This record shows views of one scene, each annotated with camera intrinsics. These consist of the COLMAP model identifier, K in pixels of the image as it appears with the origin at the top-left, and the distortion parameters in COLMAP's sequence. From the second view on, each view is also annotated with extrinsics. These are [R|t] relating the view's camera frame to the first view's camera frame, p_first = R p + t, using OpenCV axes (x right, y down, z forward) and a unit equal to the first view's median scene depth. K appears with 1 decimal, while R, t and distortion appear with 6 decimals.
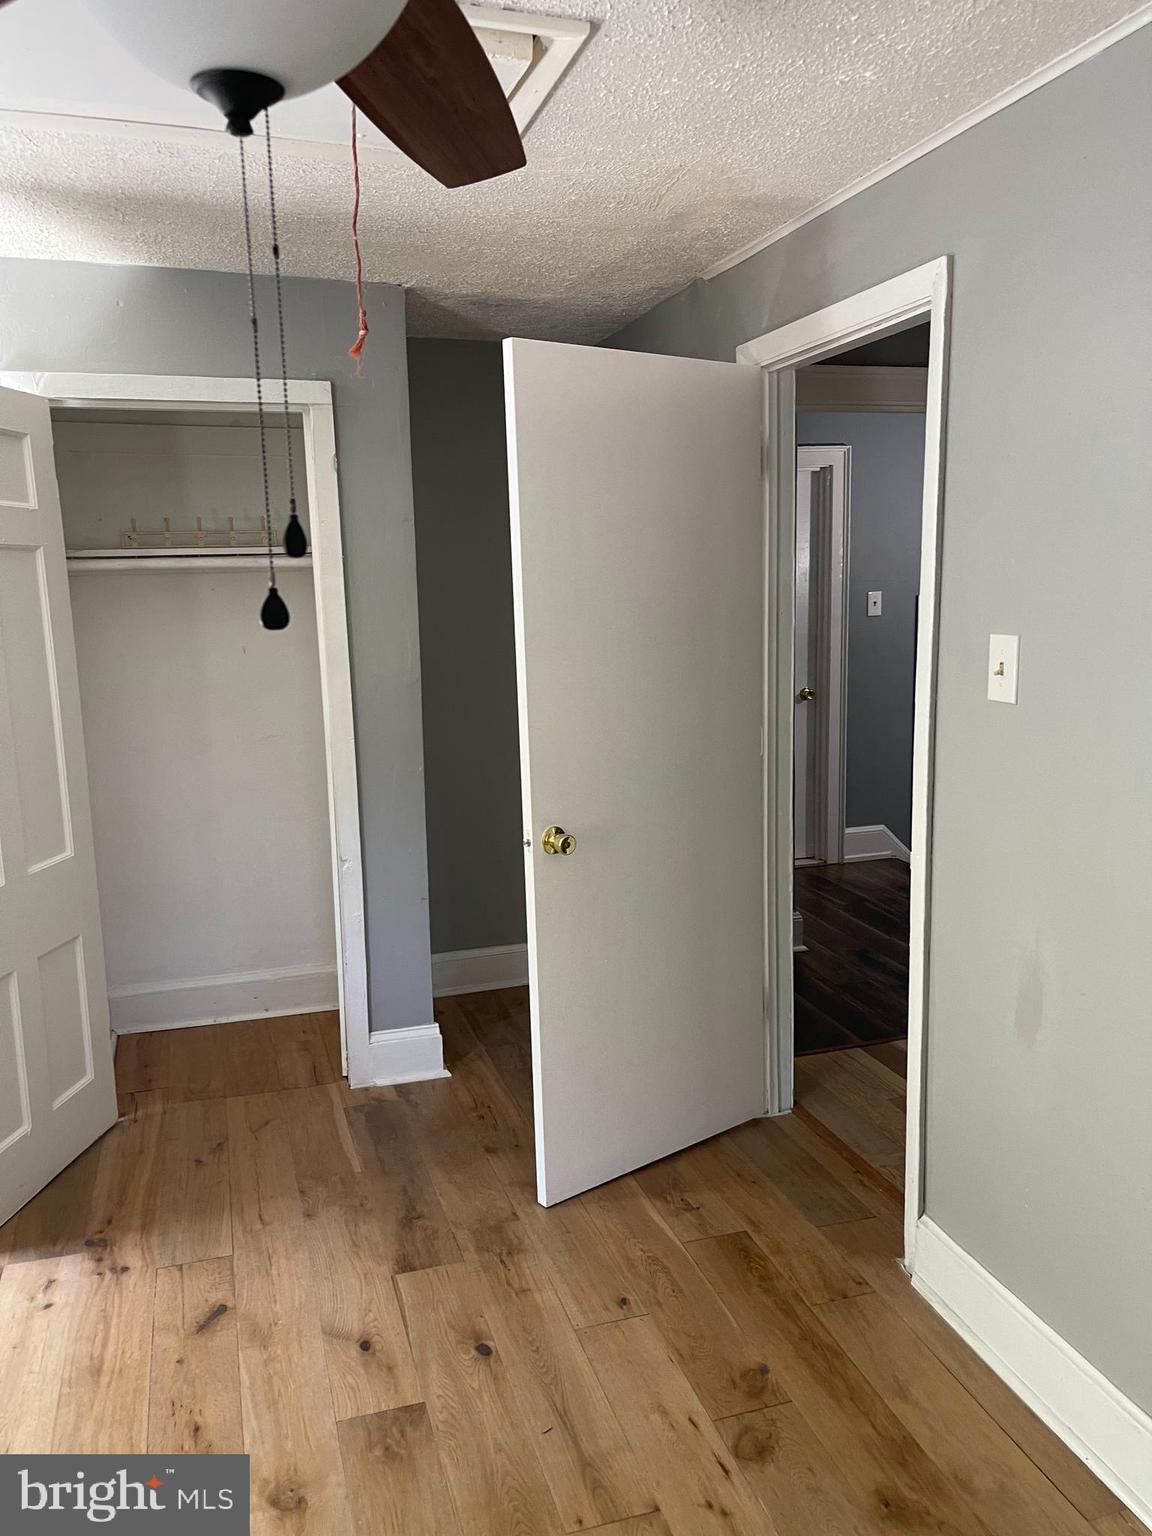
lens RADIAL K [[1162.7, 0, 594.9], [0, 1162.7, 777.0], [0, 0, 1]] dist [0.068607, -0.091704]
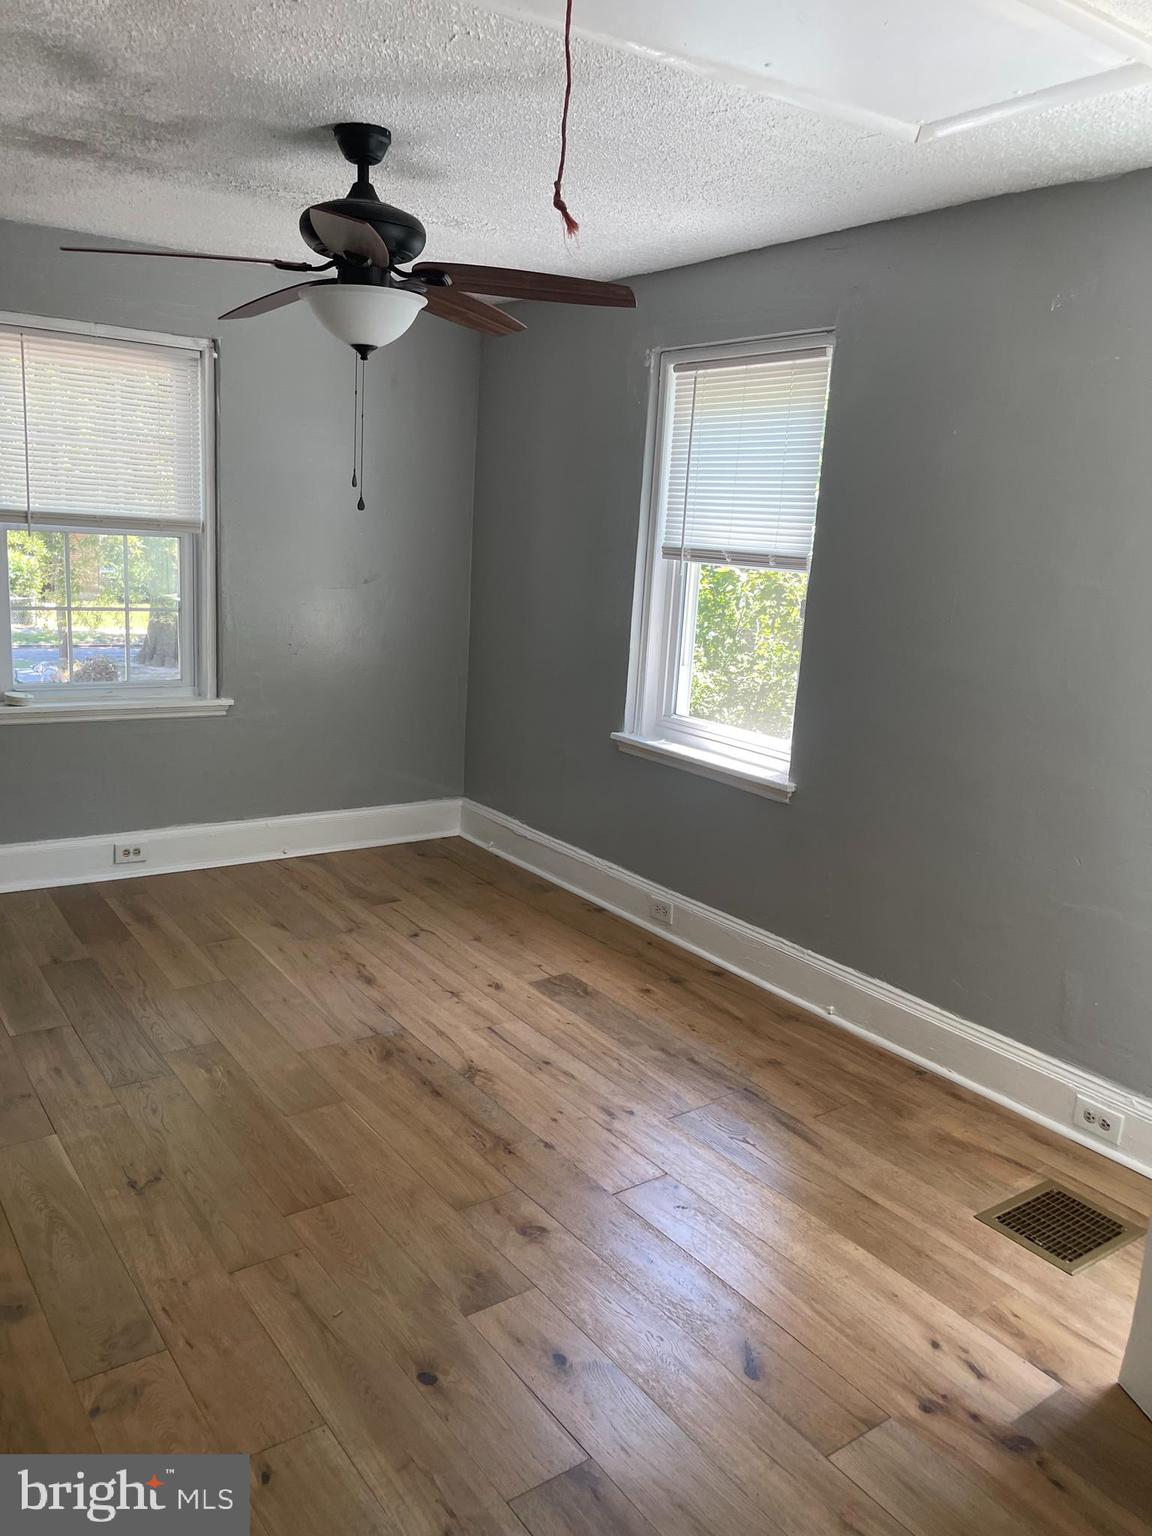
lens RADIAL K [[1162.7, 0, 594.9], [0, 1162.7, 777.0], [0, 0, 1]] dist [0.068607, -0.091704]
pose [[-0.946386, 0.024853, -0.322080, 0.053723], [-0.102857, 0.921962, 0.373371, -0.244096], [0.306225, 0.386482, -0.869976, 1.472189]]
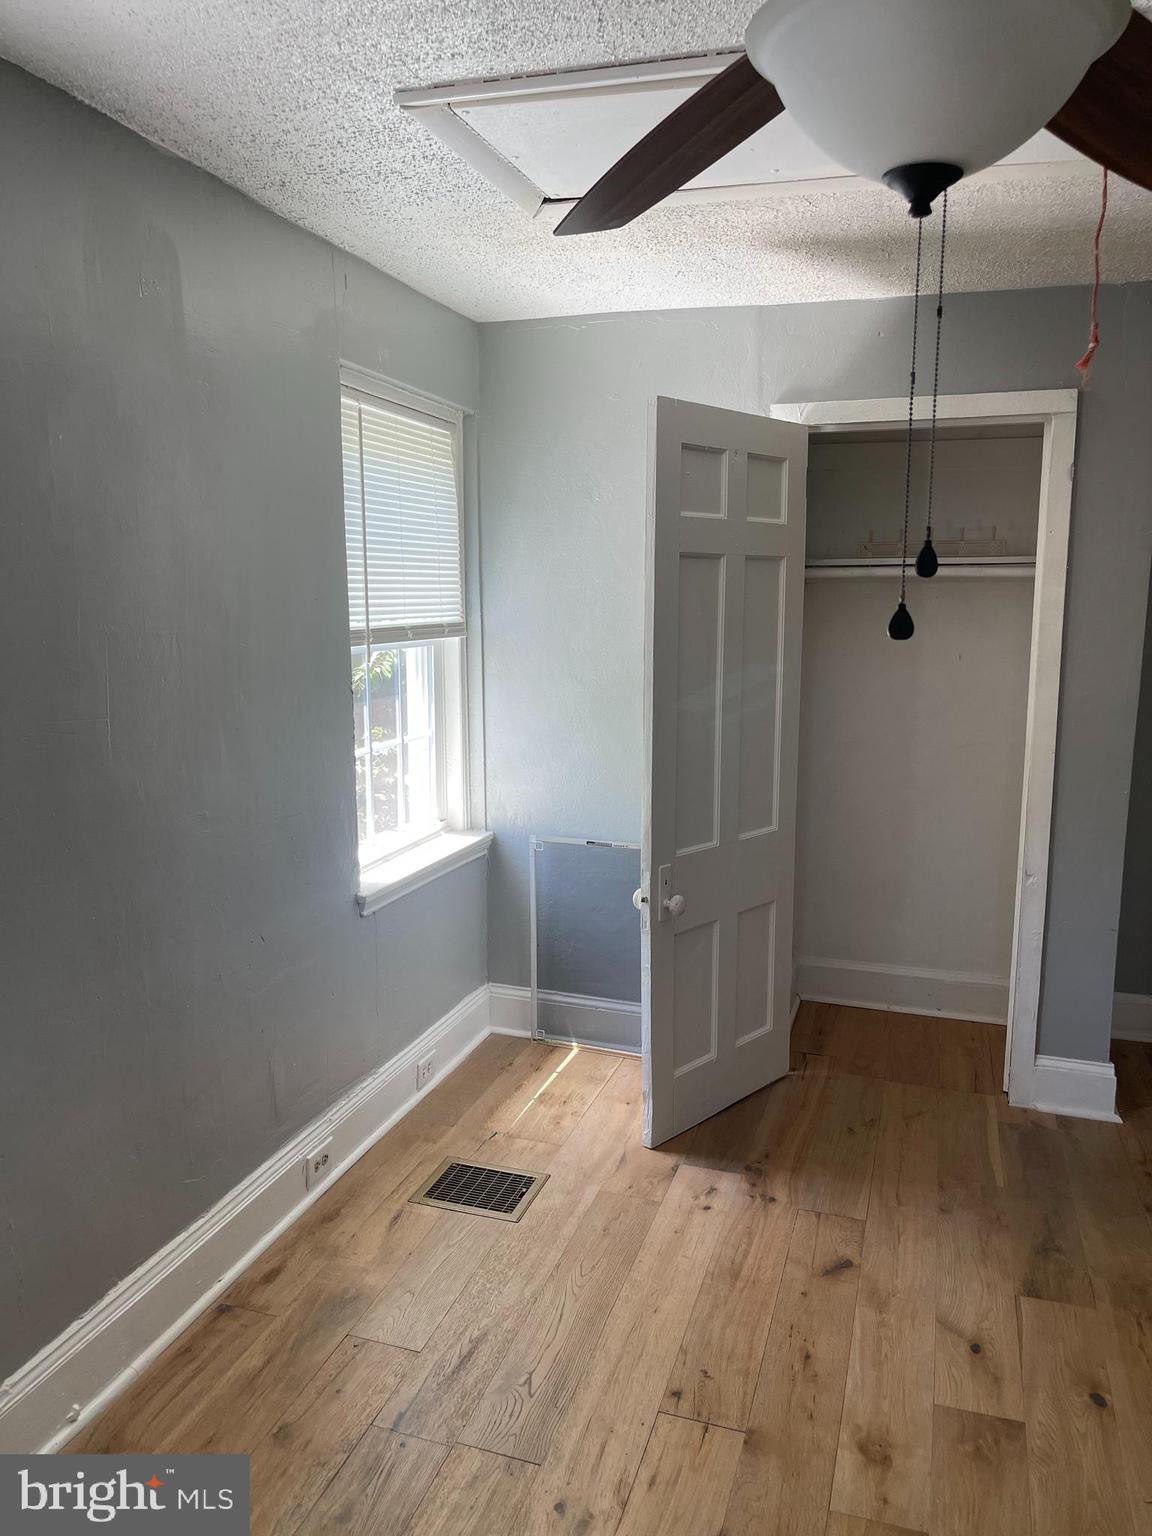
lens RADIAL K [[1162.7, 0, 594.9], [0, 1162.7, 777.0], [0, 0, 1]] dist [0.068607, -0.091704]
pose [[0.819397, 0.113086, -0.561960, 0.045032], [-0.115963, 0.992779, 0.030696, 0.002461], [0.561374, 0.040015, 0.826594, -0.036383]]
